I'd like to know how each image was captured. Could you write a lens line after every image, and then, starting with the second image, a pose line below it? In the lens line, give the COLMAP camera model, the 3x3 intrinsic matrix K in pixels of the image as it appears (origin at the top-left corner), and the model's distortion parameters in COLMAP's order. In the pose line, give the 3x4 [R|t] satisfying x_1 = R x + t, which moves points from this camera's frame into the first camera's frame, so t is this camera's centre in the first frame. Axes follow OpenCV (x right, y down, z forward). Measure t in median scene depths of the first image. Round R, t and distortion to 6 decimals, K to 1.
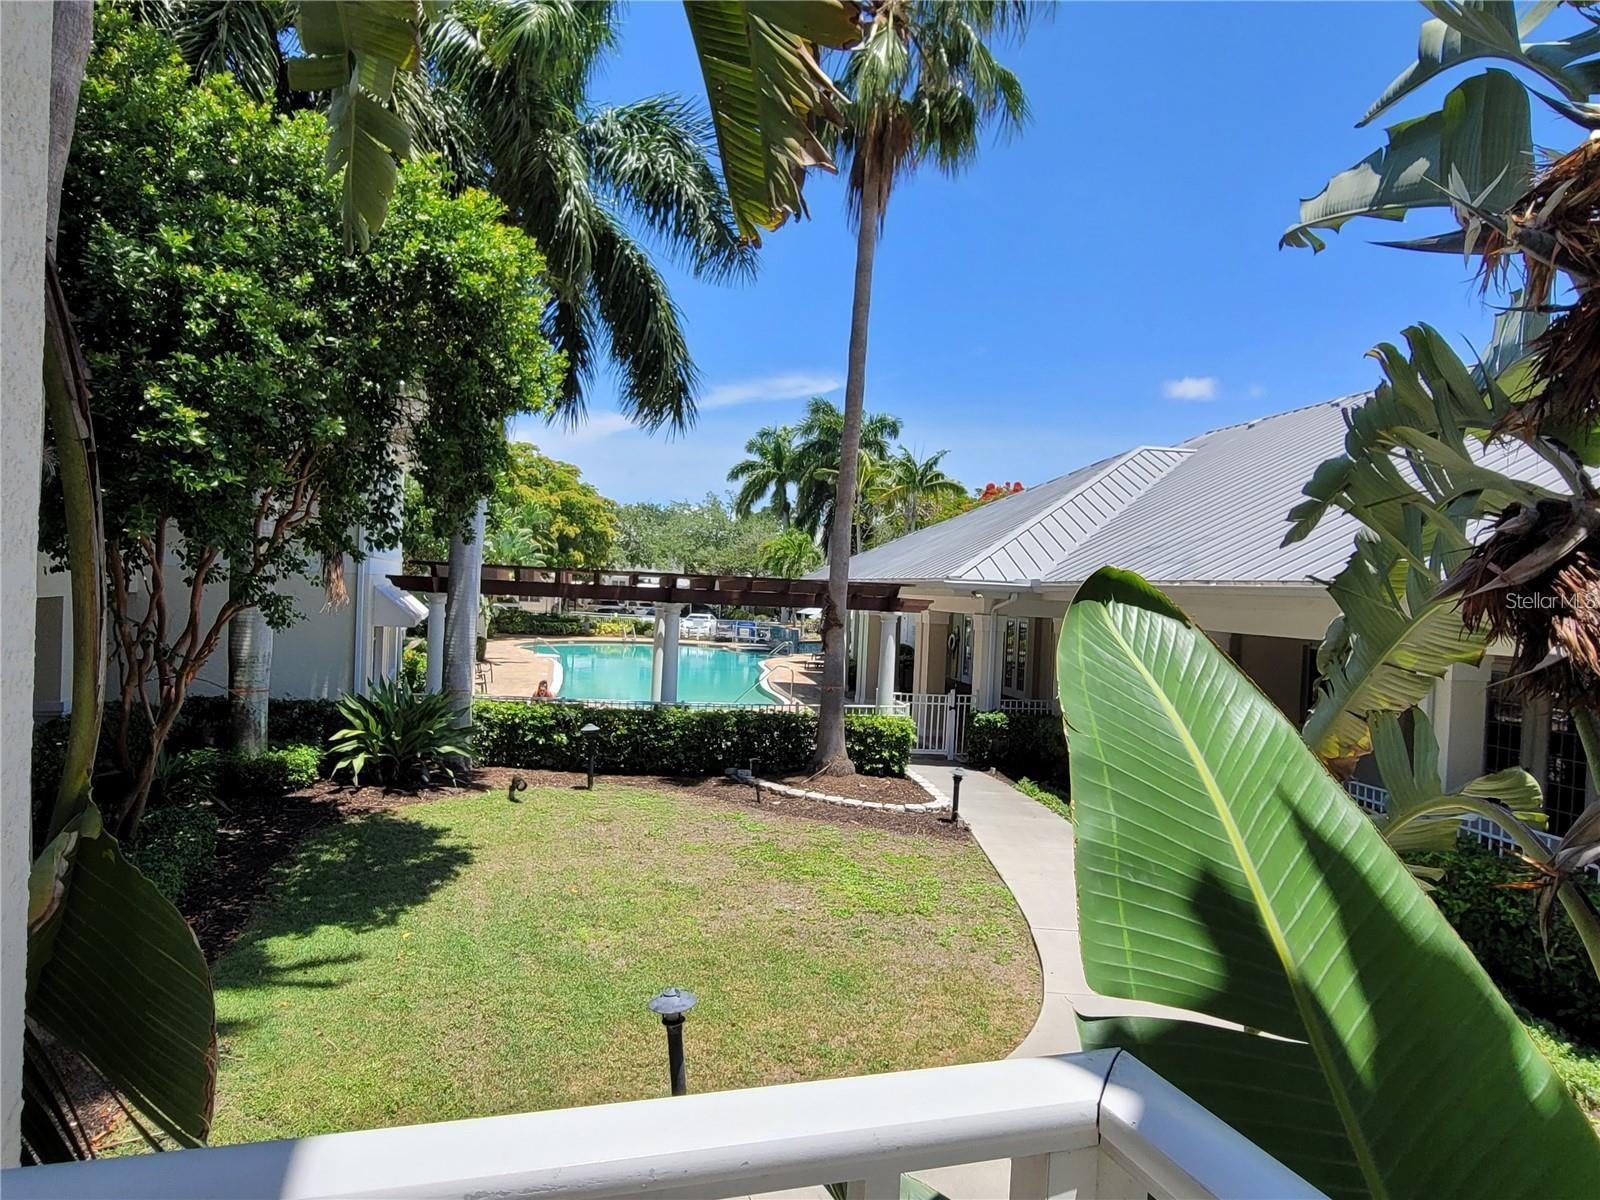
lens RADIAL K [[1120.8, 0, 800.0], [0, 1120.8, 600.0], [0, 0, 1]] dist [-0.000219, -0.000033]
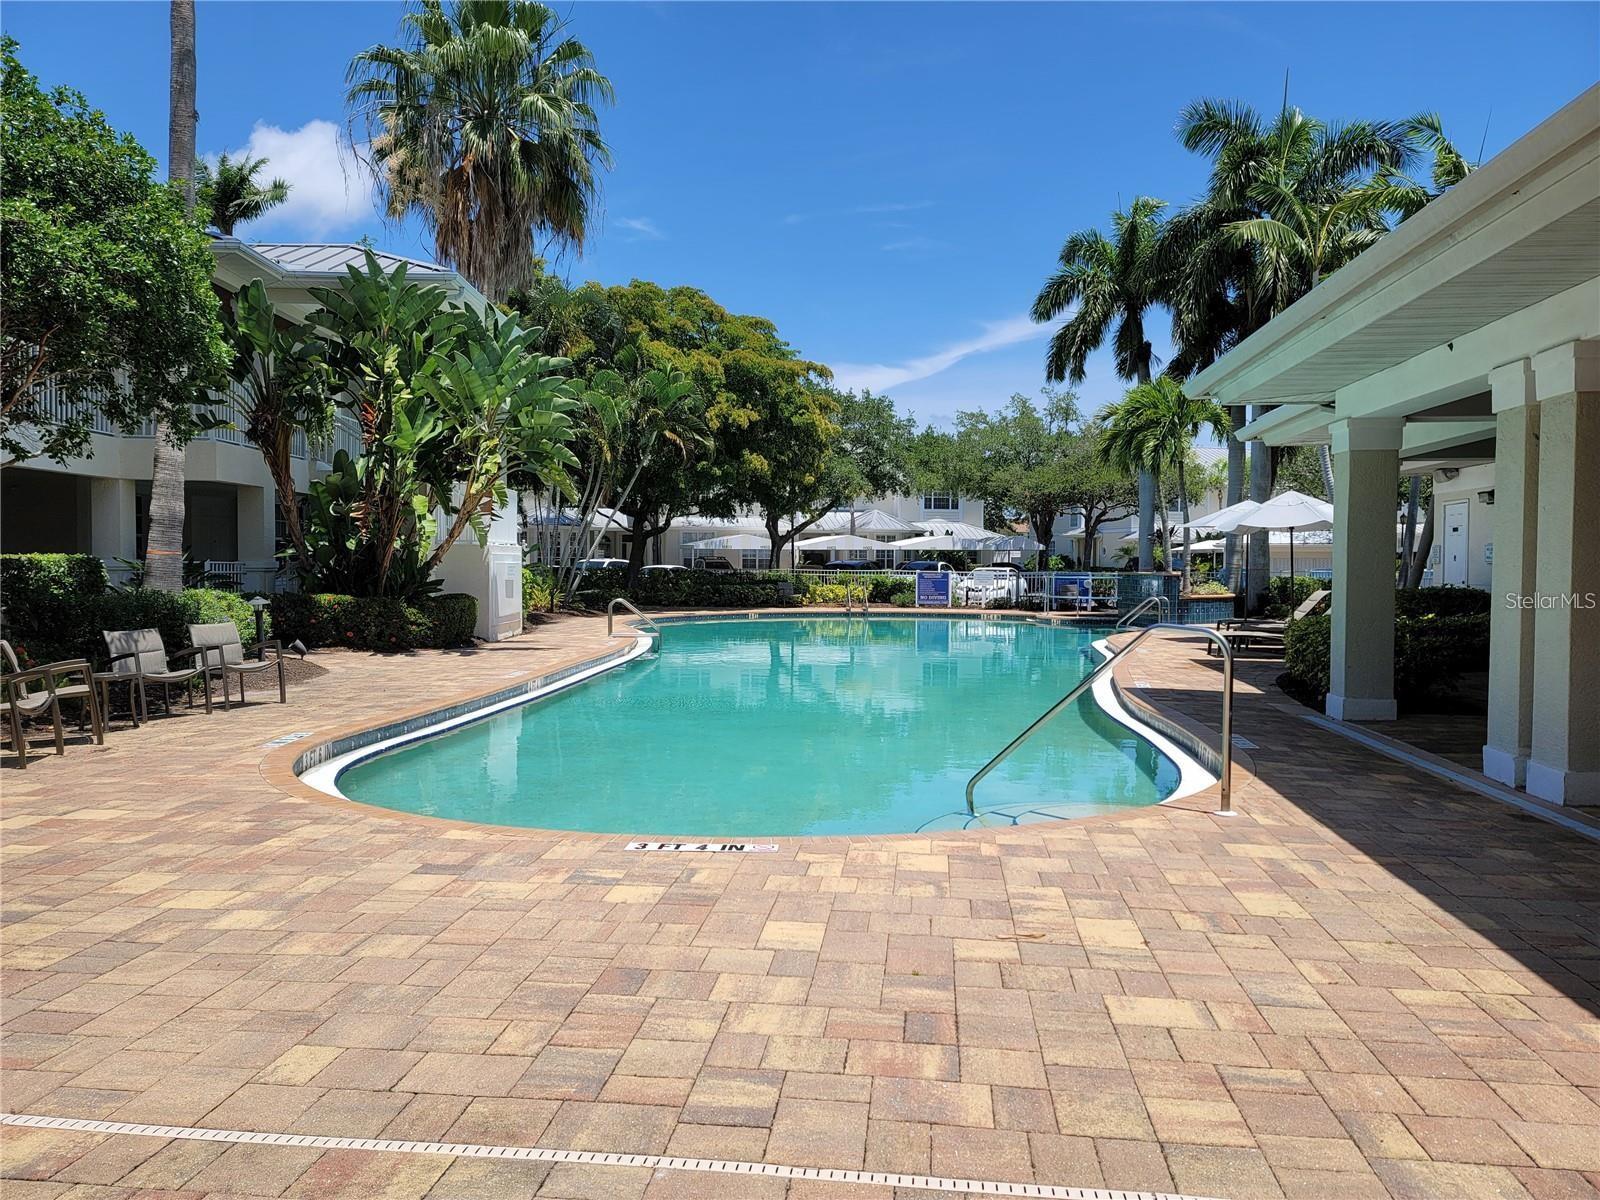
lens RADIAL K [[1164.8, 0, 800.0], [0, 1164.8, 600.0], [0, 0, 1]] dist [0.069419, -0.001771]
pose [[0.955453, -0.030789, -0.293531, -0.007800], [0.032474, 0.999472, 0.000867, 0.028626], [0.293350, -0.010361, 0.955949, 0.425693]]
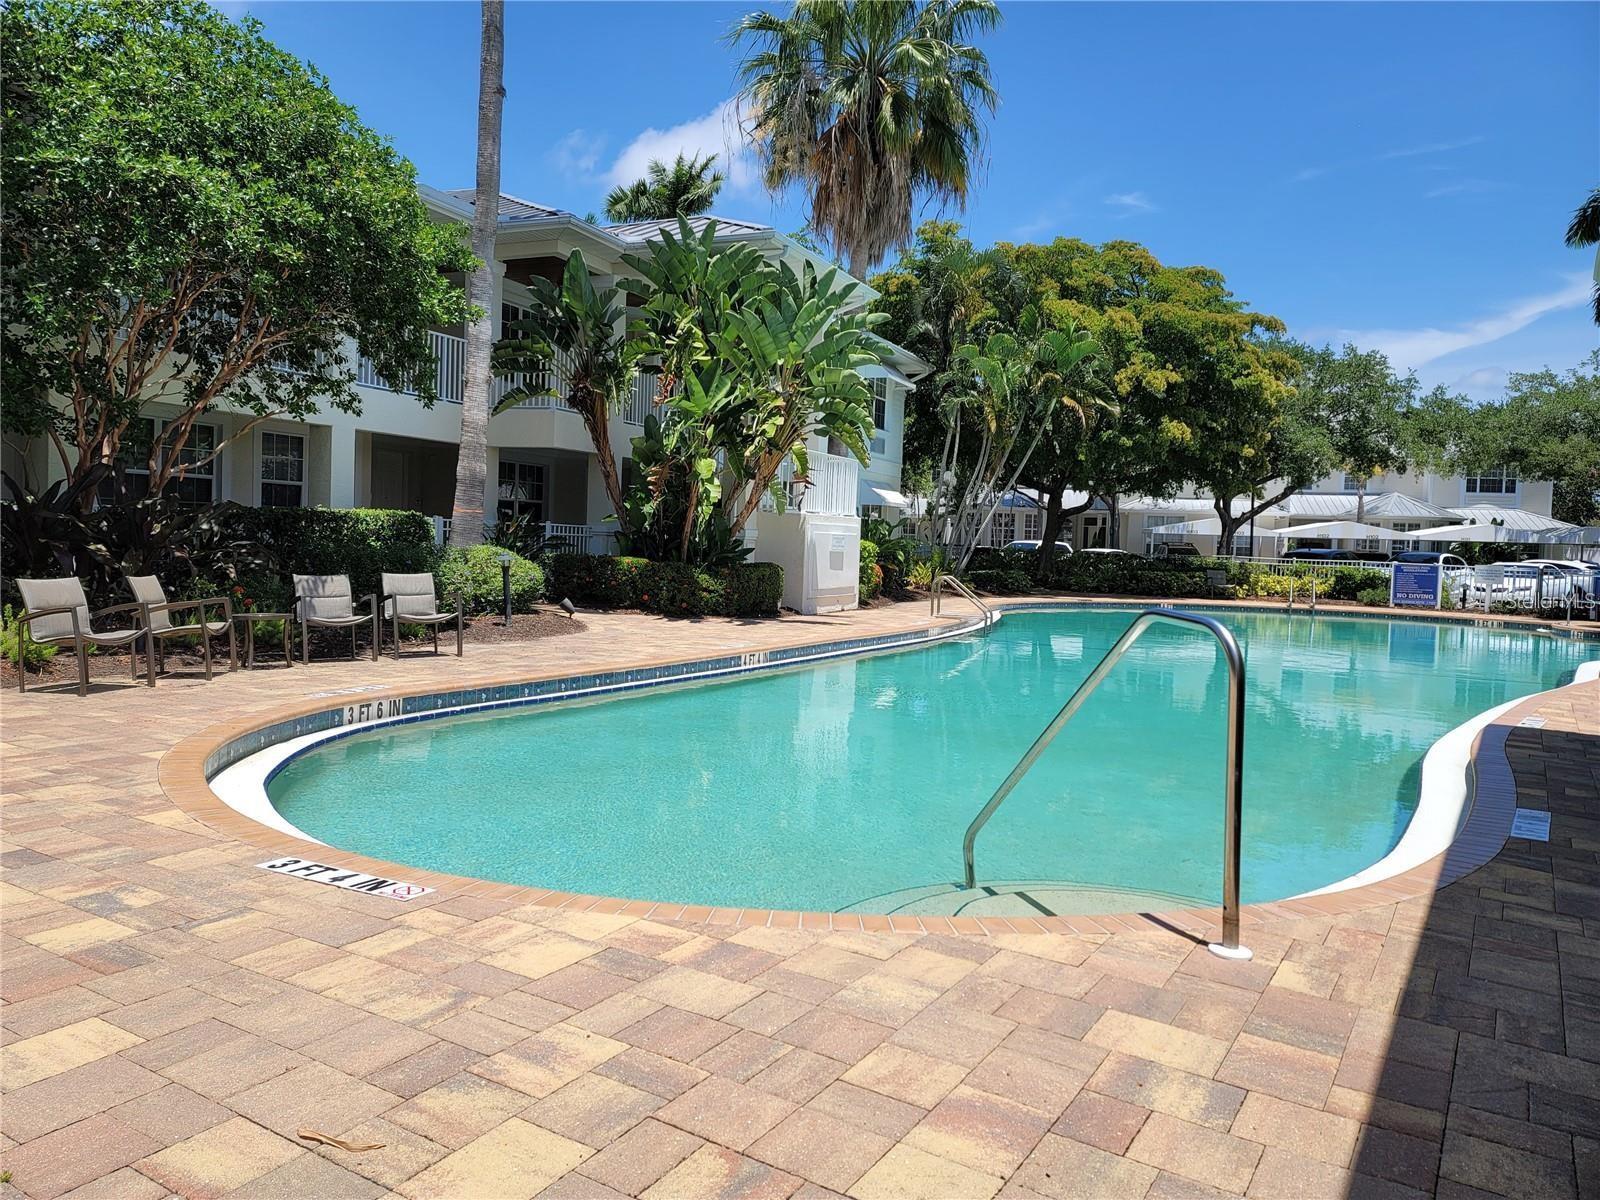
lens RADIAL K [[1164.2, 0, 798.2], [0, 1164.2, 570.4], [0, 0, 1]] dist [0.073427, -0.065058]
pose [[0.736092, -0.001930, -0.676879, 0.025625], [-0.013879, 0.999743, -0.017944, 0.031855], [0.676739, 0.022603, 0.735876, 0.487480]]
